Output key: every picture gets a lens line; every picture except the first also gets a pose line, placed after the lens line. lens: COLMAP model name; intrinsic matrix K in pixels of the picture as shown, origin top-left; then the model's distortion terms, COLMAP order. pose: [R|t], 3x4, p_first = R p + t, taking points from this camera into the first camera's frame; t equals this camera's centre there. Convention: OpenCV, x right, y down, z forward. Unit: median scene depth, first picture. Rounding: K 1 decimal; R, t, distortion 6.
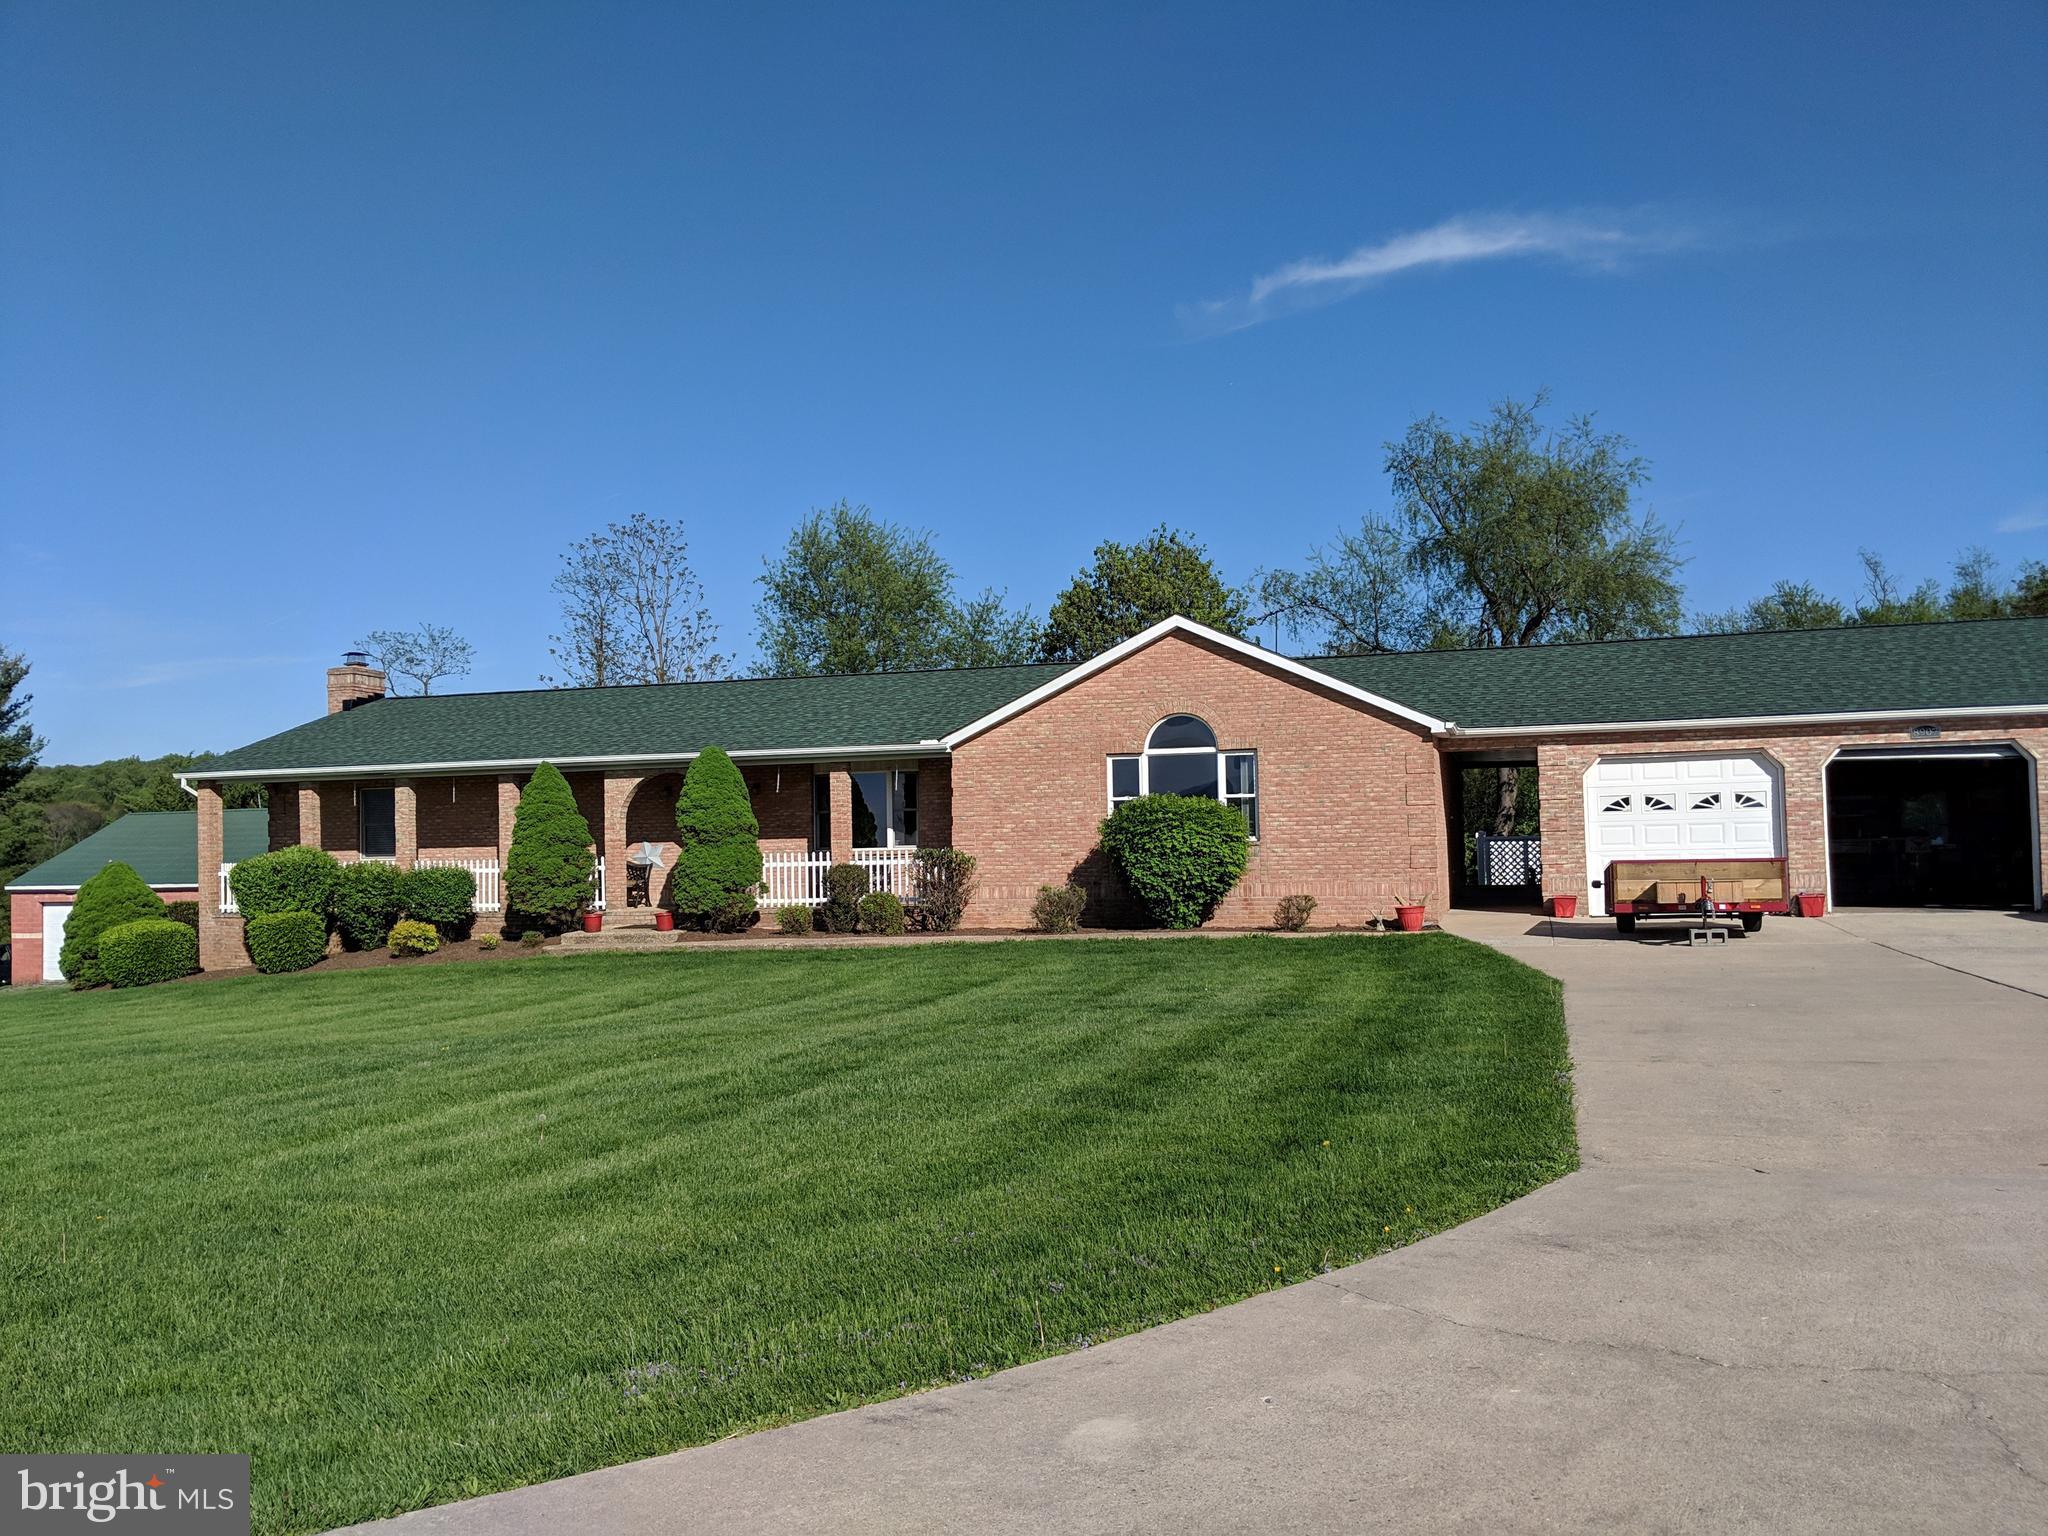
lens RADIAL K [[1925.8, 0, 1023.8], [0, 1925.8, 770.4], [0, 0, 1]] dist [-0.028905, 0.000000]
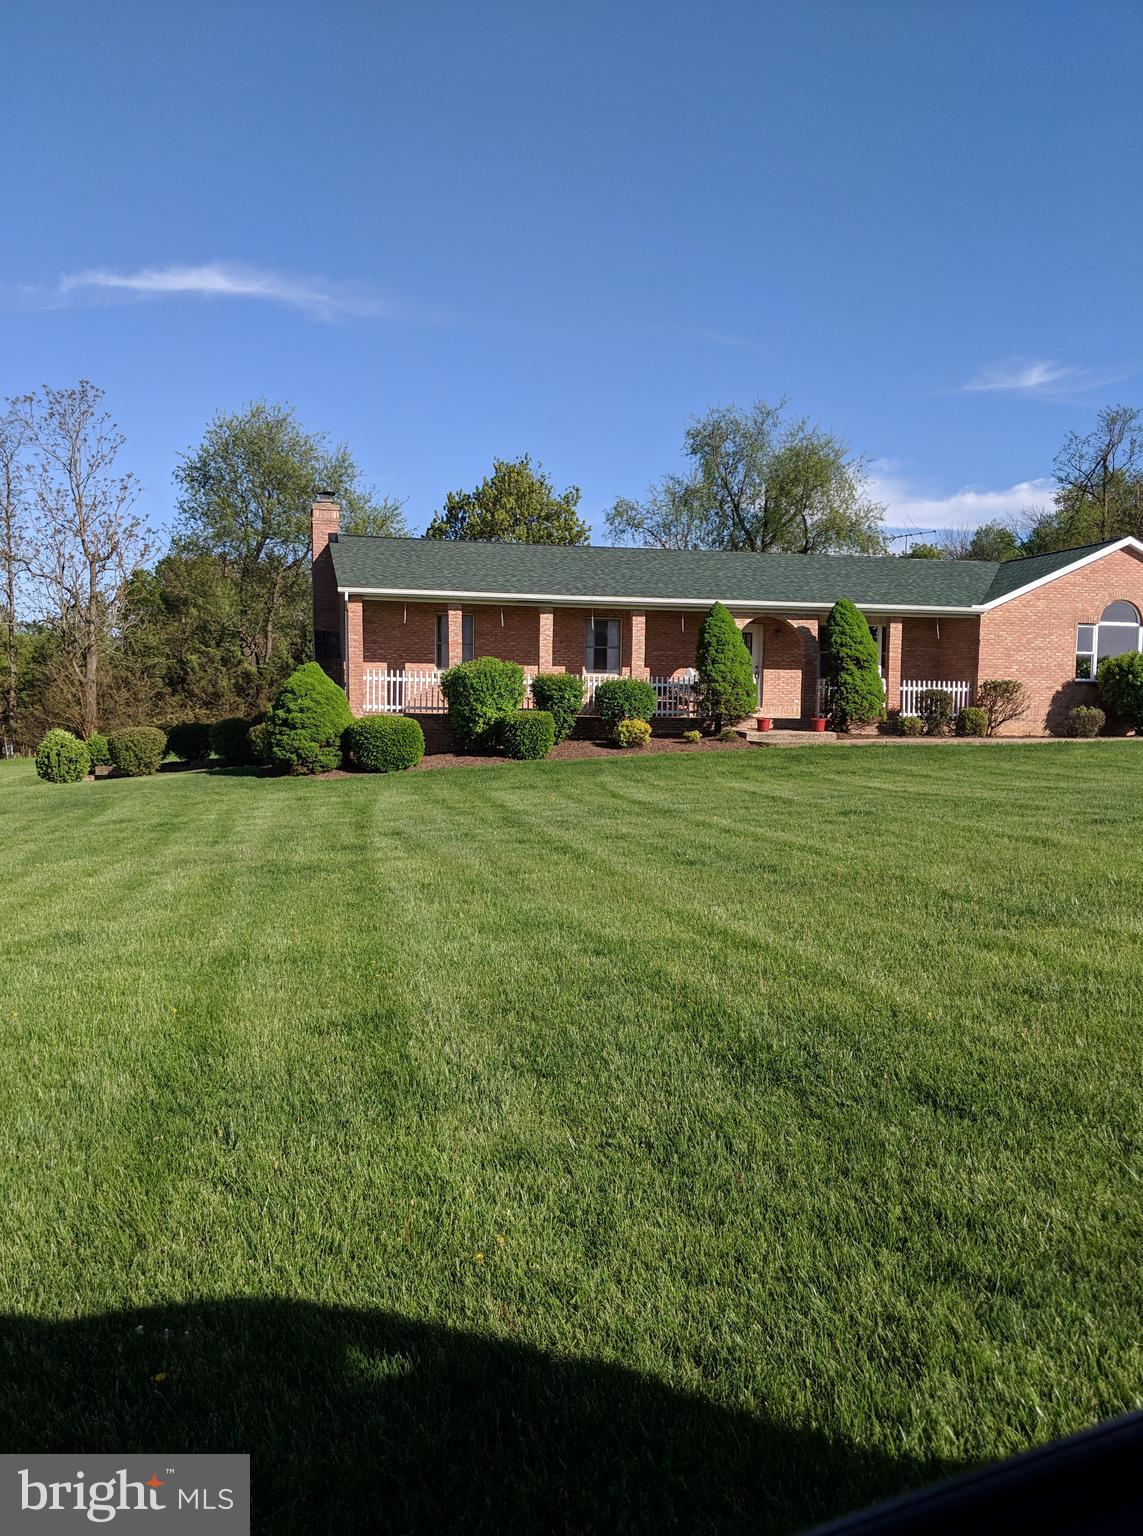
lens RADIAL K [[1207.0, 0, 572.9], [0, 1207.0, 766.9], [0, 0, 1]] dist [0.001771, -0.023859]
pose [[0.822488, -0.008333, 0.568721, -0.397241], [-0.050723, 0.994834, 0.087932, 0.019719], [-0.566516, -0.101171, 0.817817, 0.199825]]
